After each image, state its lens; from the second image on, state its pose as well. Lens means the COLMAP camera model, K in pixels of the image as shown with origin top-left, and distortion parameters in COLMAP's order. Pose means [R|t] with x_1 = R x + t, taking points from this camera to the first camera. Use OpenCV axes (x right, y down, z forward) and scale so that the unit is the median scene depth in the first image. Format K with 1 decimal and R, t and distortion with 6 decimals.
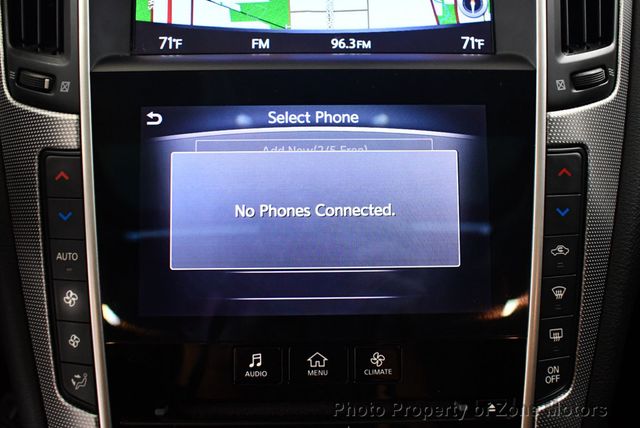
lens RADIAL K [[646.0, 0, 320.0], [0, 646.0, 214.0], [0, 0, 1]] dist [-0.104147, 0.013265]
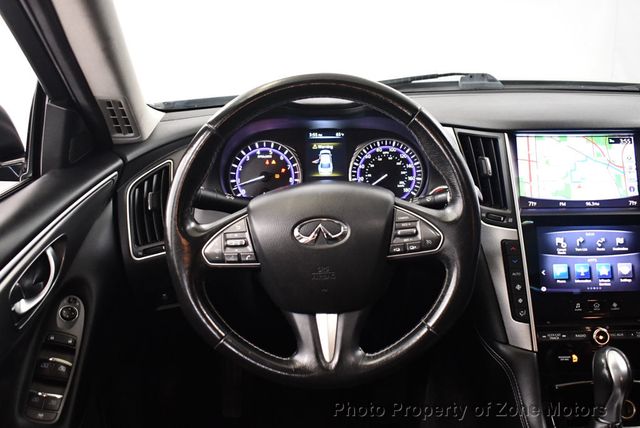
lens RADIAL K [[646.0, 0, 320.0], [0, 646.0, 214.0], [0, 0, 1]] dist [-0.104147, 0.013265]
pose [[0.998475, -0.006387, -0.054837, -1.152277], [-0.000711, 0.991716, -0.128449, 0.173037], [0.055203, 0.128292, 0.990199, -2.158896]]
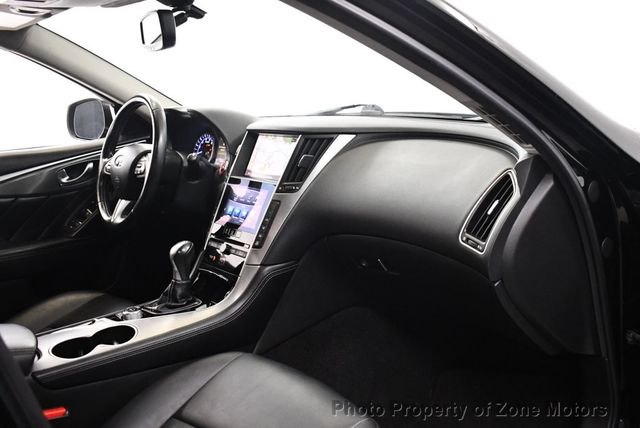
lens RADIAL K [[646.0, 0, 320.0], [0, 646.0, 214.0], [0, 0, 1]] dist [-0.104147, 0.013265]
pose [[0.611558, 0.134105, -0.779752, 4.409524], [-0.301672, 0.950604, -0.073111, 0.246749], [0.731431, 0.279941, 0.621805, -1.767842]]
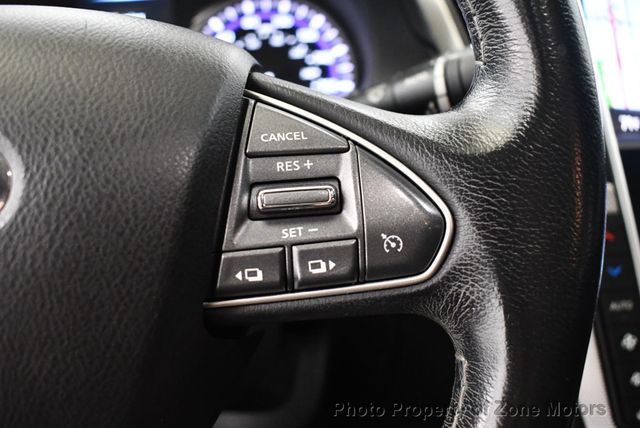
lens RADIAL K [[710.6, 0, 320.0], [0, 710.6, 214.0], [0, 0, 1]] dist [-0.093698, -0.011454]
pose [[0.995082, 0.003378, 0.098995, -0.988718], [0.003842, 0.997350, -0.072646, -0.025900], [-0.098978, 0.072669, 0.992433, -0.214756]]
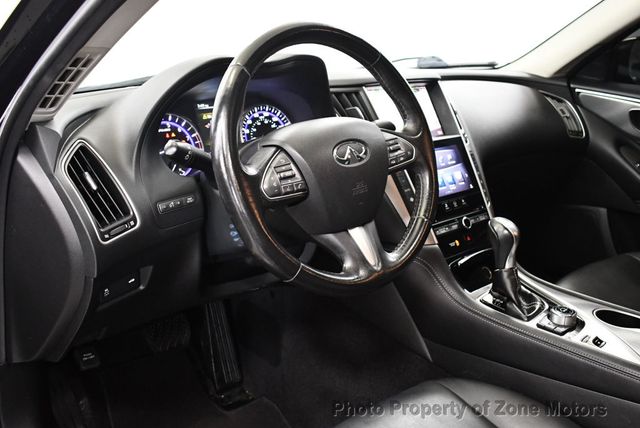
lens RADIAL K [[646.0, 0, 320.0], [0, 646.0, 214.0], [0, 0, 1]] dist [-0.104147, 0.013265]
pose [[0.763633, -0.178435, 0.620505, -3.260986], [0.297694, 0.950106, -0.093146, 0.411301], [-0.572925, 0.255850, 0.778651, -1.763508]]
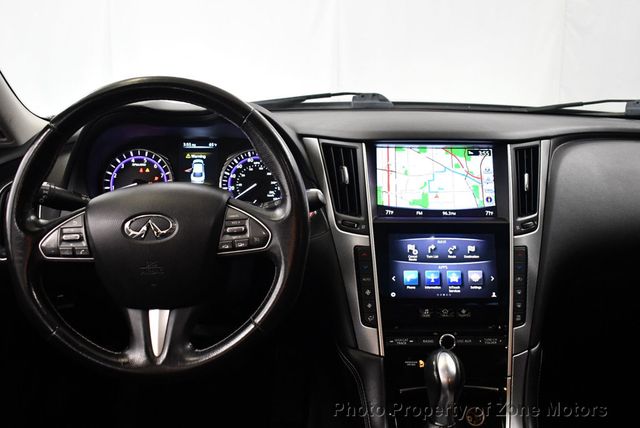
lens RADIAL K [[646.0, 0, 320.0], [0, 646.0, 214.0], [0, 0, 1]] dist [-0.104147, 0.013265]
pose [[0.999831, 0.008706, -0.016180, -0.561104], [-0.011558, 0.982581, -0.185475, 0.335894], [0.014284, 0.185631, 0.982516, -2.180823]]
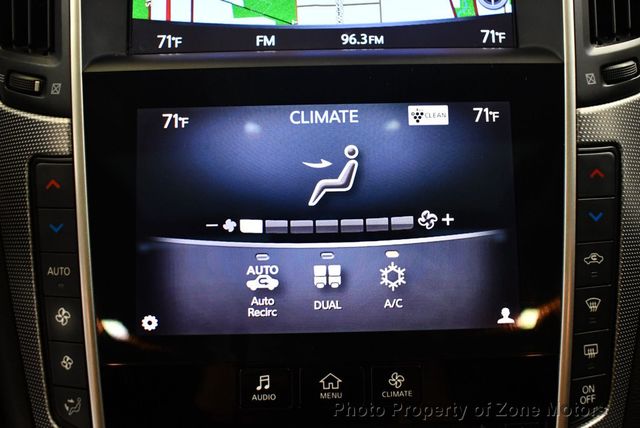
lens RADIAL K [[646.0, 0, 320.0], [0, 646.0, 214.0], [0, 0, 1]] dist [-0.104147, 0.013265]
pose [[0.999780, -0.012299, -0.017010, -0.000697], [0.012060, 0.999828, -0.014083, 0.001038], [0.017180, 0.013875, 0.999756, 0.077952]]
